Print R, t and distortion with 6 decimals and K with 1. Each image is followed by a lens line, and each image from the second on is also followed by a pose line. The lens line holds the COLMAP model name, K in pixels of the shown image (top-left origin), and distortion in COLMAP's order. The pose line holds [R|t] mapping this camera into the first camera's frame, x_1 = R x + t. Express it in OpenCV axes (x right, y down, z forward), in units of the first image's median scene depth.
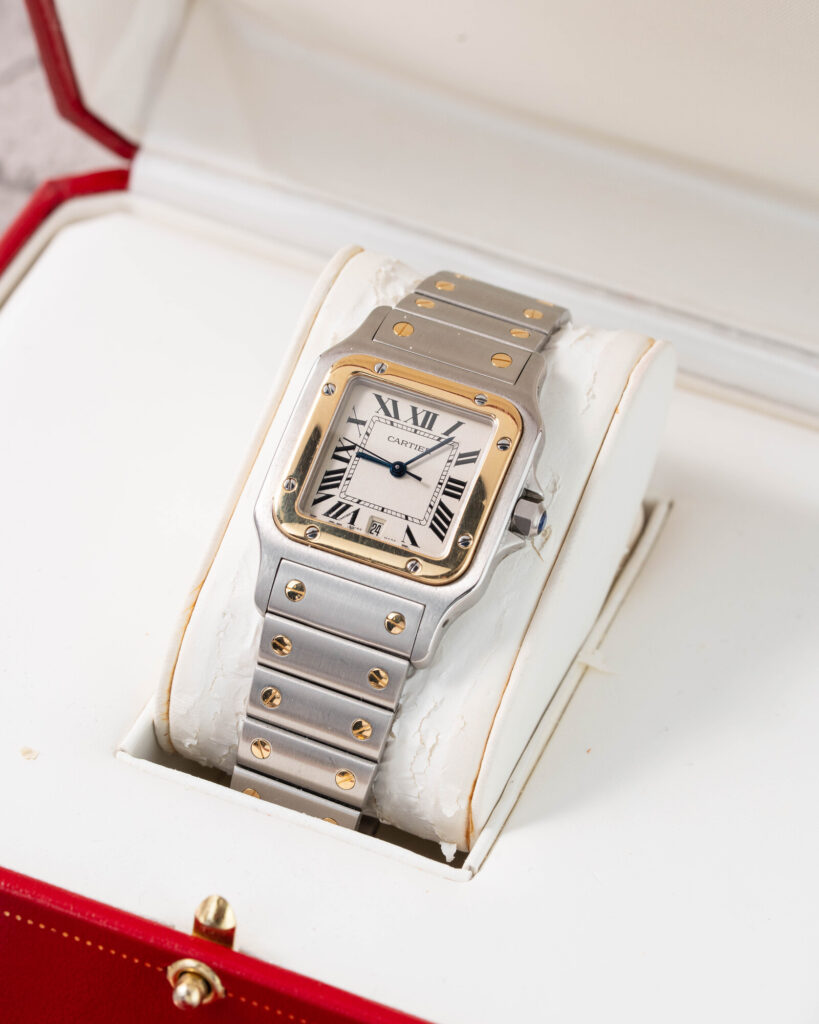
lens RADIAL K [[4475.9, 0, 409.5], [0, 4475.9, 512.0], [0, 0, 1]] dist [0.075701, -3.485446]
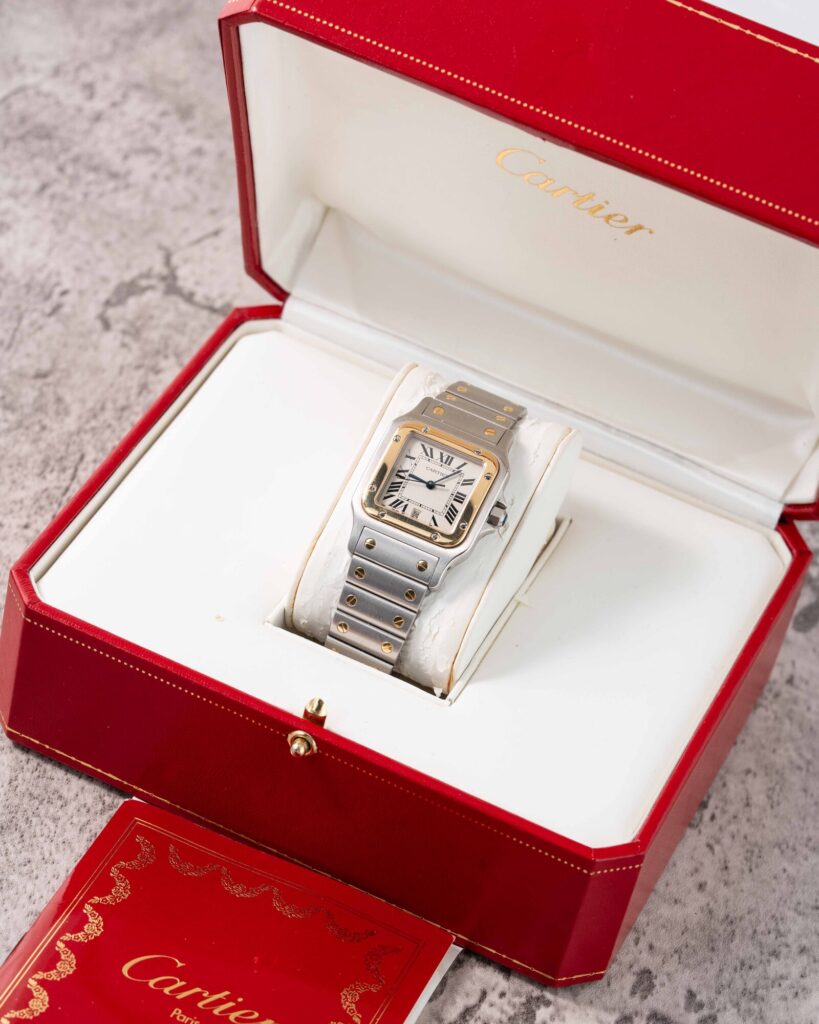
lens RADIAL K [[4475.9, 0, 409.5], [0, 4475.9, 512.0], [0, 0, 1]] dist [0.075701, -3.485446]
pose [[0.995033, 0.093150, 0.035109, -0.075600], [-0.092383, 0.995461, -0.022876, 0.045193], [-0.037081, 0.019519, 0.999122, -0.864122]]
